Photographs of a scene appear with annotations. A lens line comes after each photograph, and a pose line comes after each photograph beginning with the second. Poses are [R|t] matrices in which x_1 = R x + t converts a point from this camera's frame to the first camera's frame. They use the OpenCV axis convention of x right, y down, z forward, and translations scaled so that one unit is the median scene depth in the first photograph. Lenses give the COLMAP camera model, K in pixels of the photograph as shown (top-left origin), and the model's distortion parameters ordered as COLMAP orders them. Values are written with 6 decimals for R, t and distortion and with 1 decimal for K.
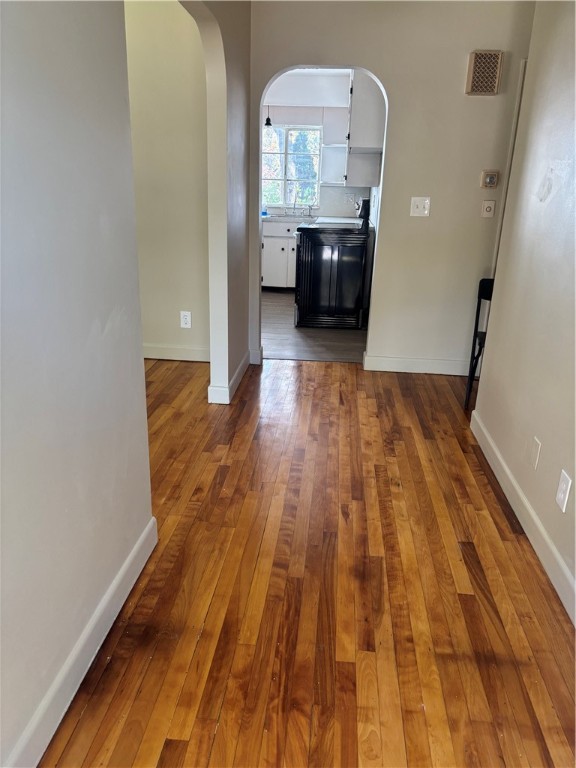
lens RADIAL K [[580.2, 0, 285.6], [0, 580.2, 384.5], [0, 0, 1]] dist [0.015573, -0.020836]
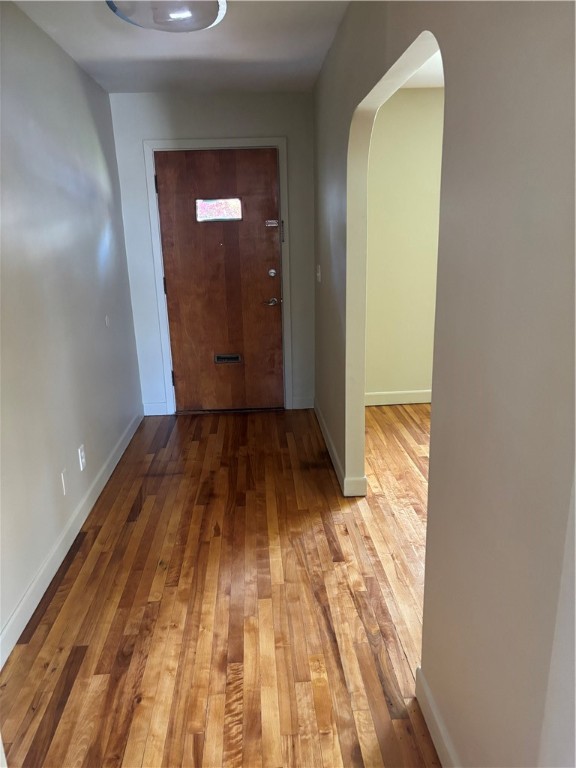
lens RADIAL K [[580.2, 0, 288.2], [0, 580.2, 384.1], [0, 0, 1]] dist [0.015573, -0.020836]
pose [[-0.987765, 0.038076, -0.151230, 0.128313], [-0.052039, 0.833678, 0.549794, -0.728916], [0.147011, 0.550937, -0.821496, 1.873451]]
